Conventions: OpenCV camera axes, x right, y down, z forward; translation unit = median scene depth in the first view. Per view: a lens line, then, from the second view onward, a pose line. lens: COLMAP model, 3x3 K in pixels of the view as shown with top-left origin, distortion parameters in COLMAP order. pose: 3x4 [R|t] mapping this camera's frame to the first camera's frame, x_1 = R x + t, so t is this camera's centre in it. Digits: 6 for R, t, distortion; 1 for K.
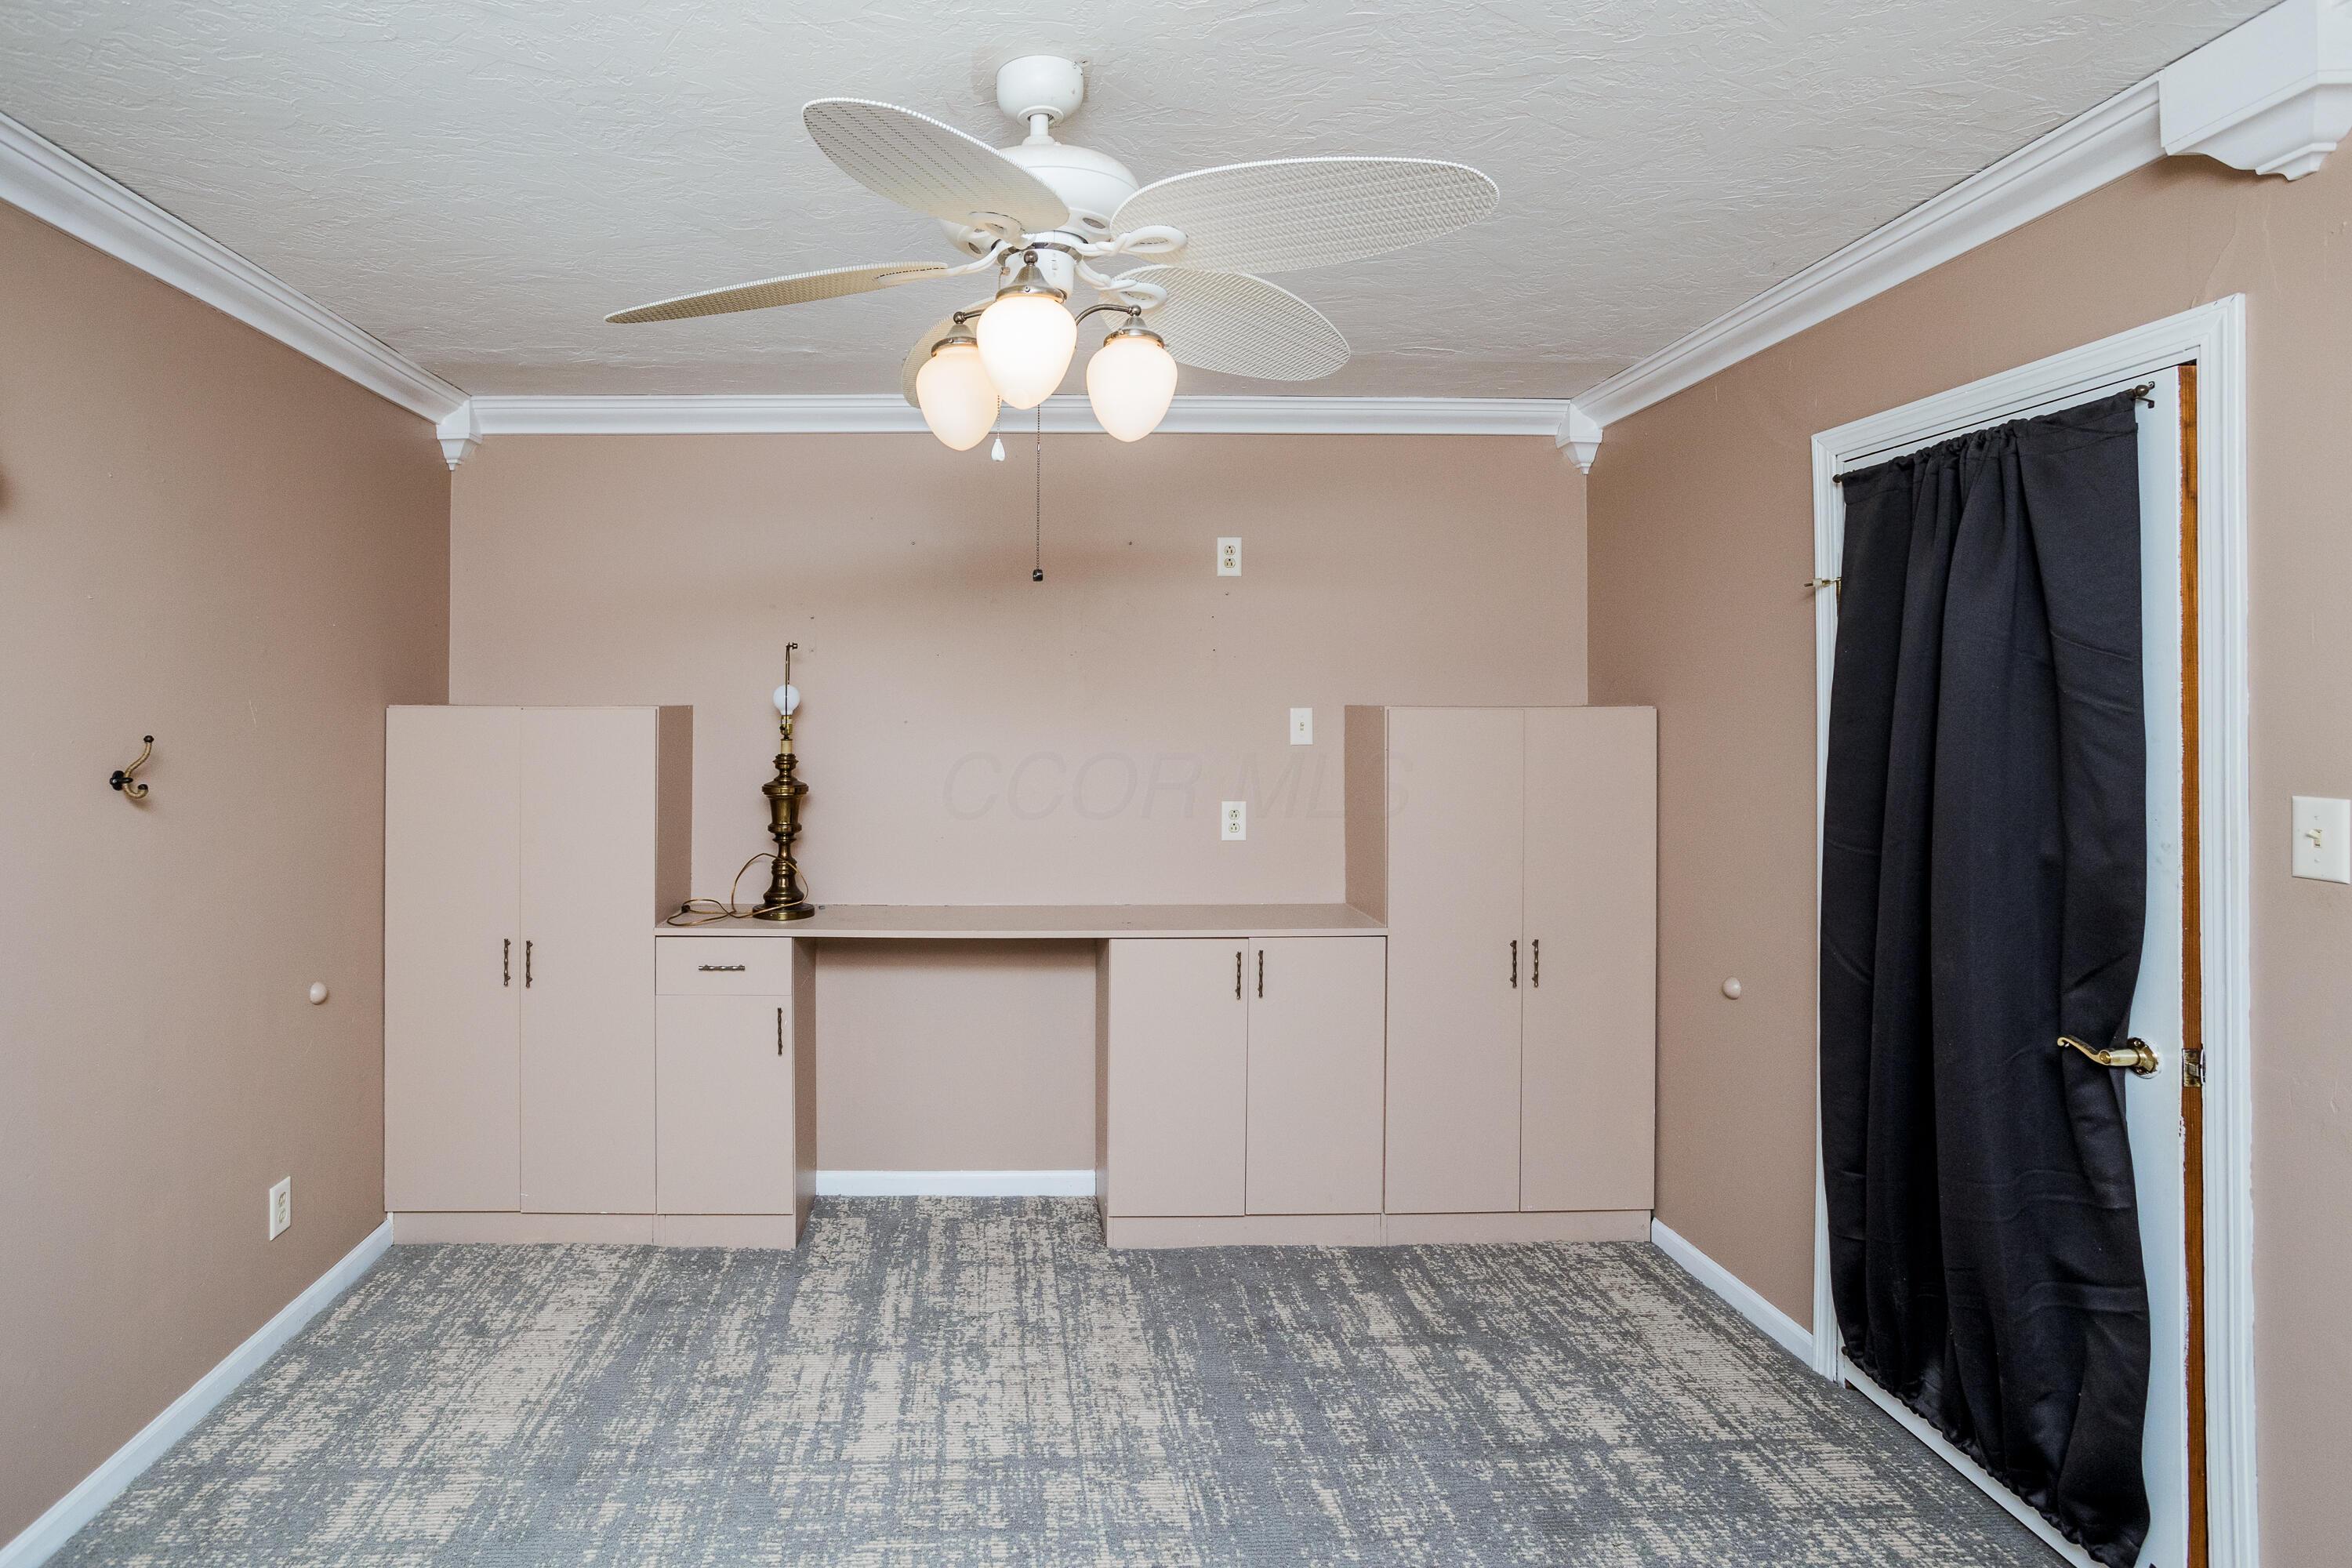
lens RADIAL K [[1185.3, 0, 1008.0], [0, 1185.3, 692.8], [0, 0, 1]] dist [-0.049672, 0.020883]
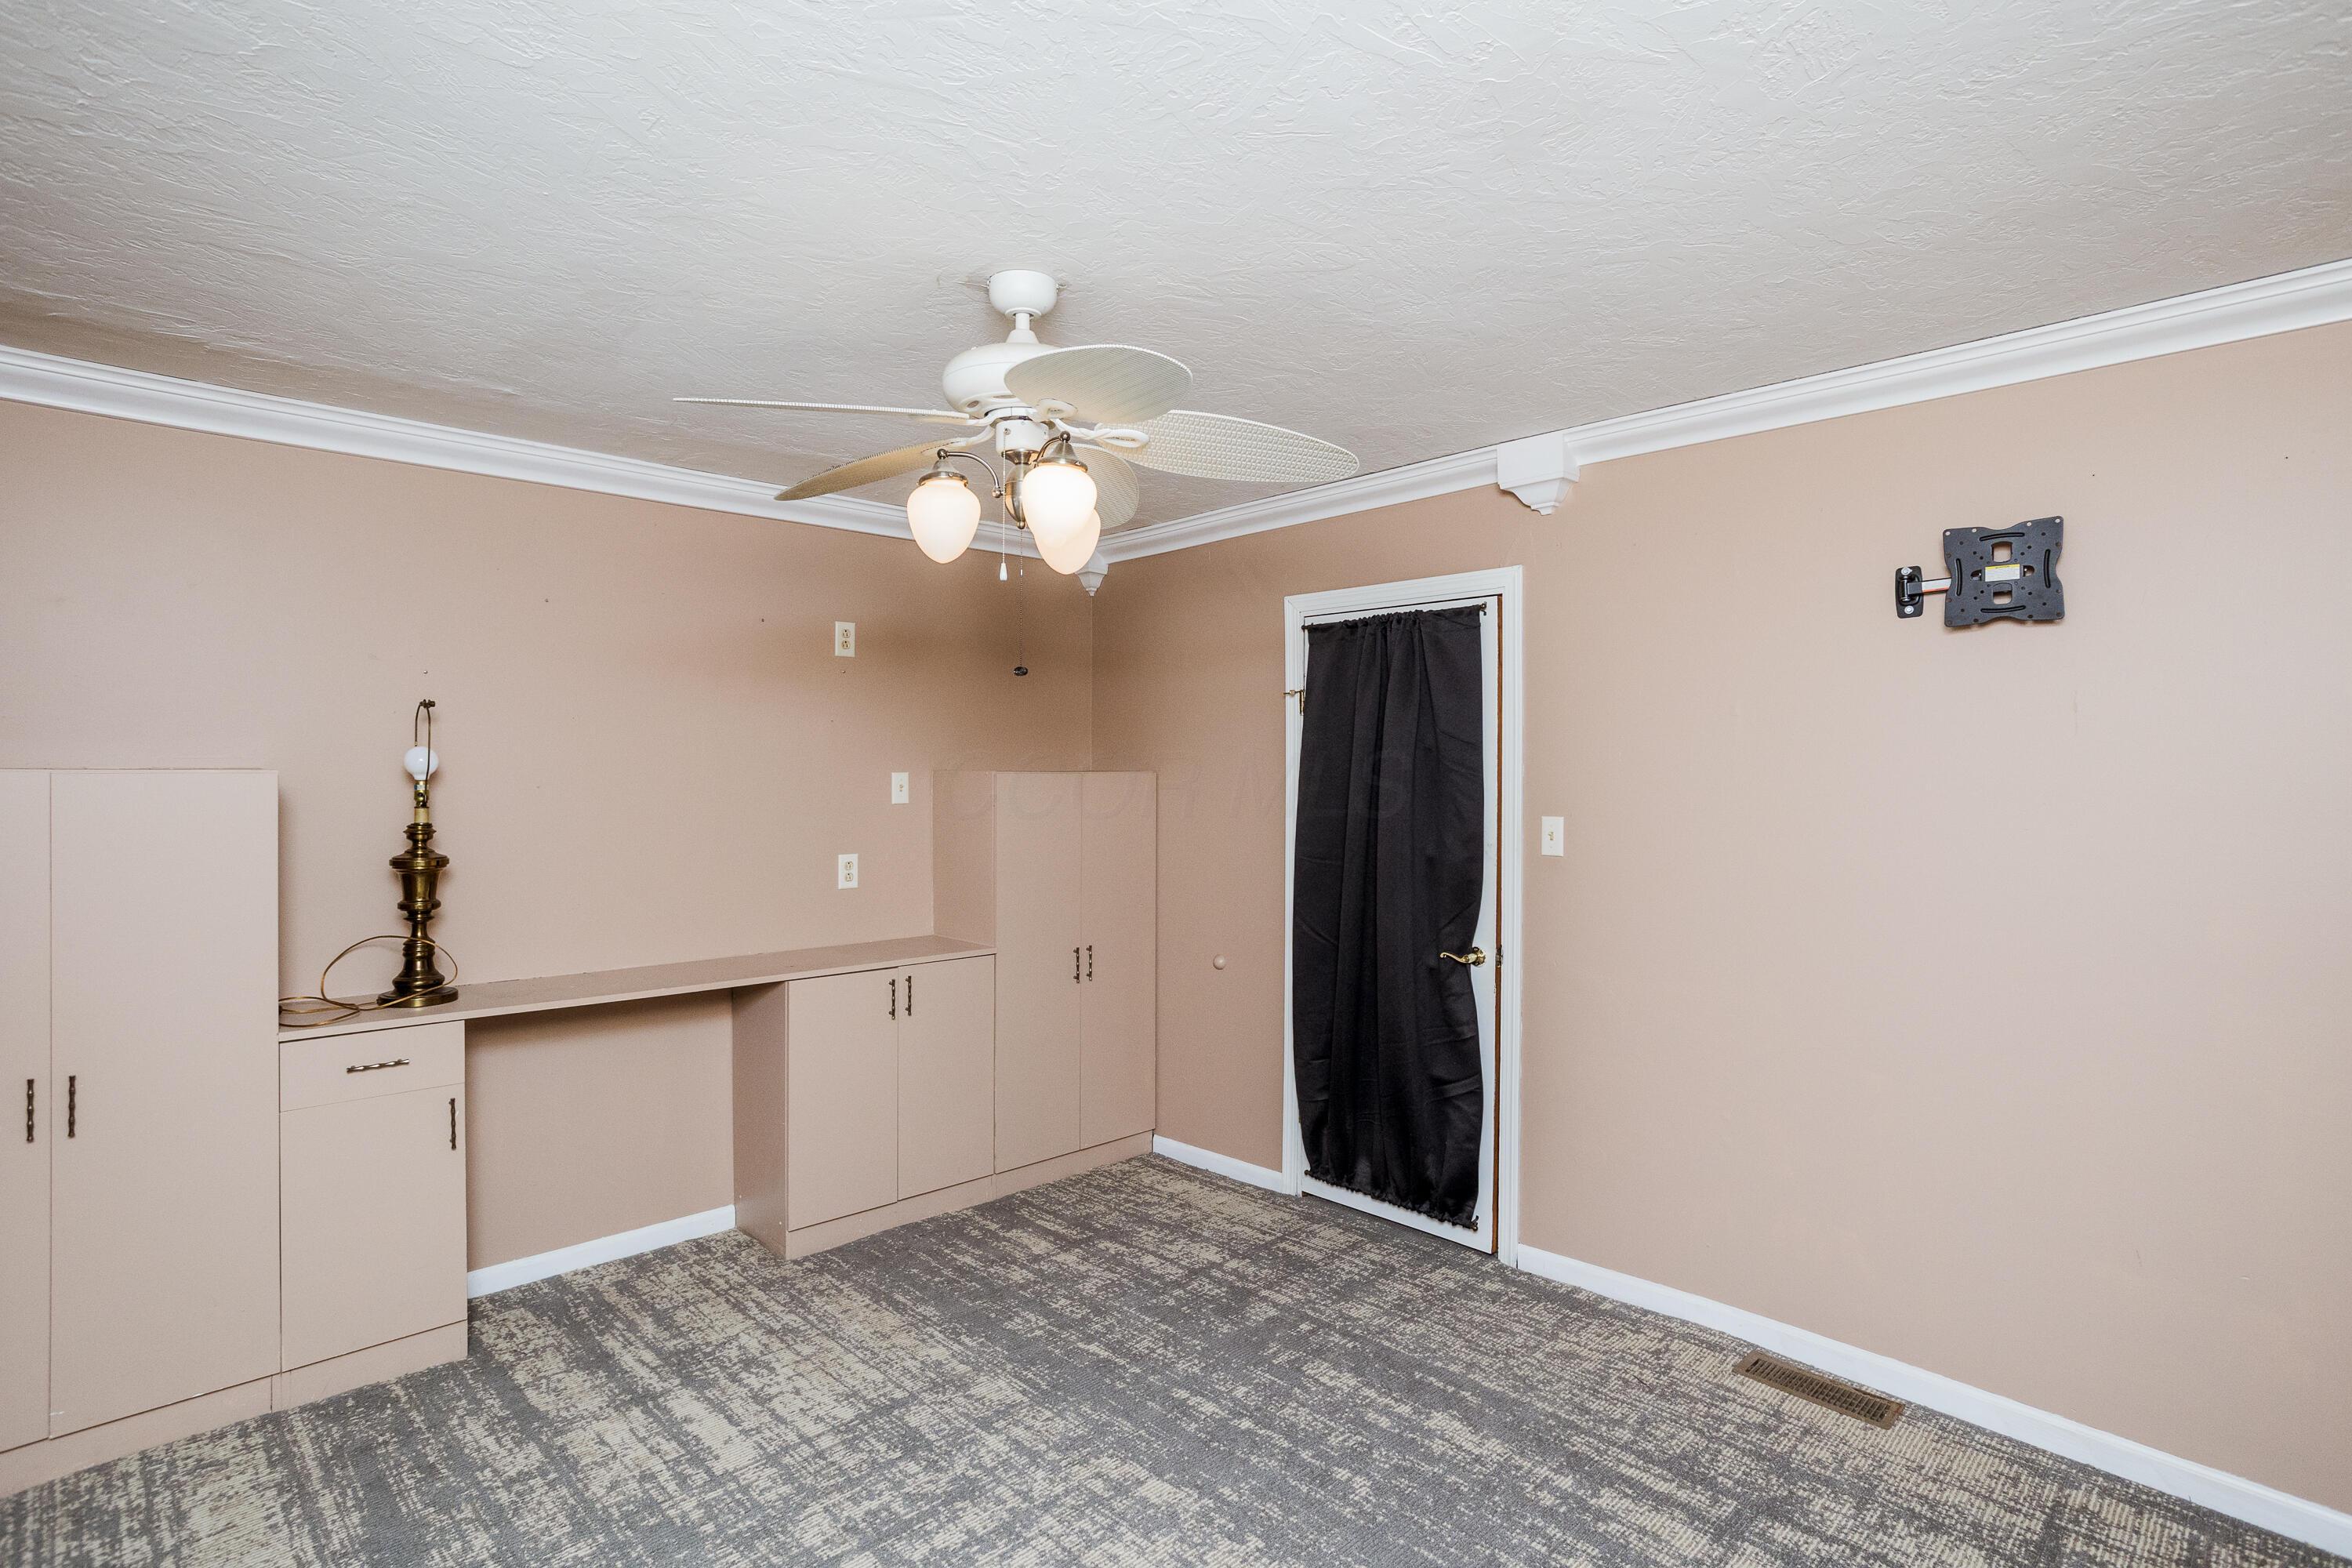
lens RADIAL K [[1168.7, 0, 1148.7], [0, 1168.7, 786.4], [0, 0, 1]] dist [-0.048640, 0.030012]
pose [[0.733922, -0.007455, 0.679193, -0.455380], [-0.009549, 0.999728, 0.021293, -0.000252], [-0.679167, -0.022113, 0.733651, -0.023915]]
